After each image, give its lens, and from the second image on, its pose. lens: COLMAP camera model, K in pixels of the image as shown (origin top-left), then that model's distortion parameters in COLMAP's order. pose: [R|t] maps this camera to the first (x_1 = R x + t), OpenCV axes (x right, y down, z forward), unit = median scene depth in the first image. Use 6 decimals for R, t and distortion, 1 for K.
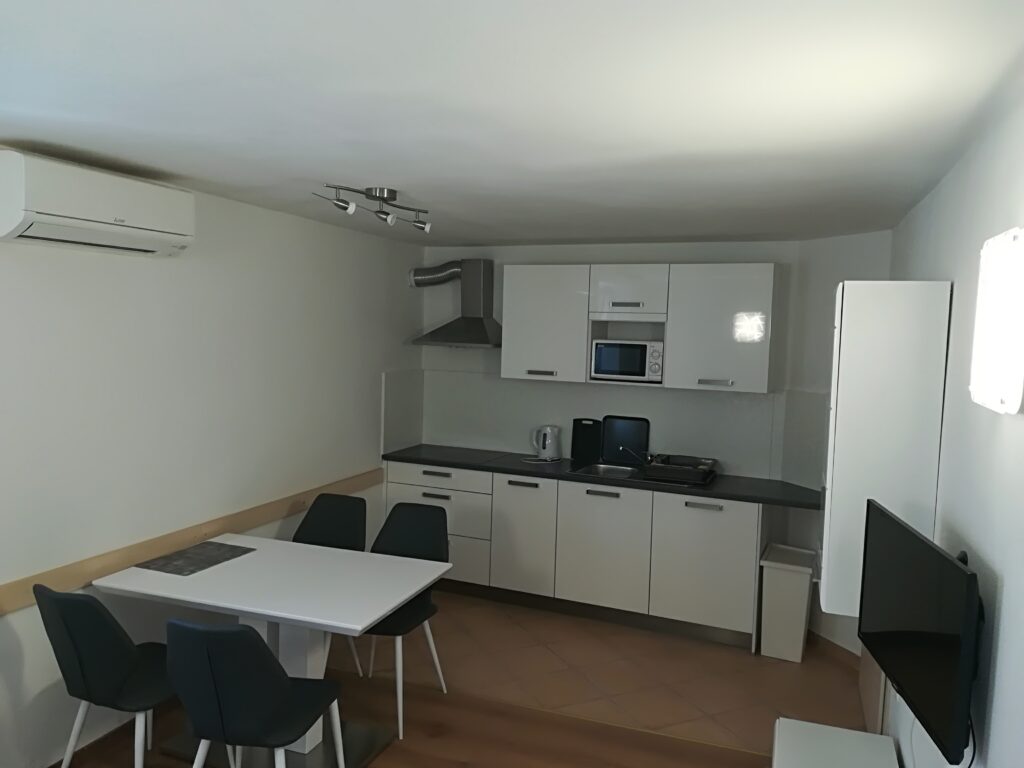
lens RADIAL K [[778.6, 0, 509.8], [0, 778.6, 385.9], [0, 0, 1]] dist [0.070116, 0.000610]
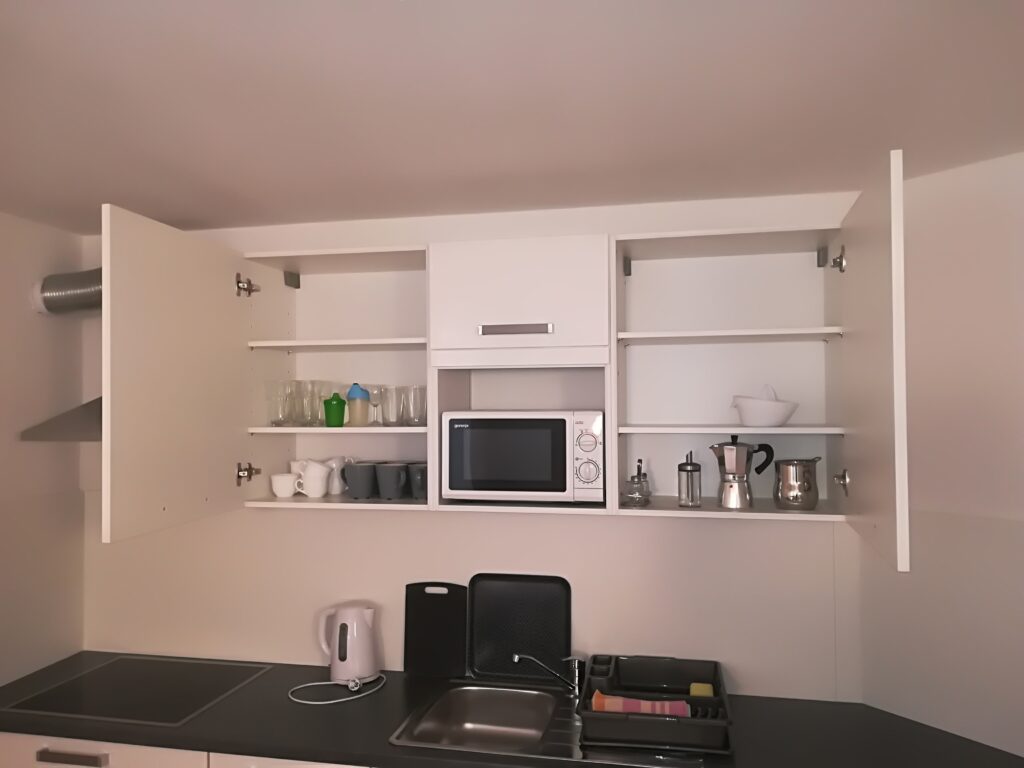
lens RADIAL K [[778.6, 0, 507.8], [0, 778.6, 384.1], [0, 0, 1]] dist [0.070116, 0.000610]
pose [[0.978089, -0.031083, 0.205855, 0.050309], [0.051981, 0.993936, -0.096901, -0.029416], [-0.201595, 0.105478, 0.973773, 0.539579]]
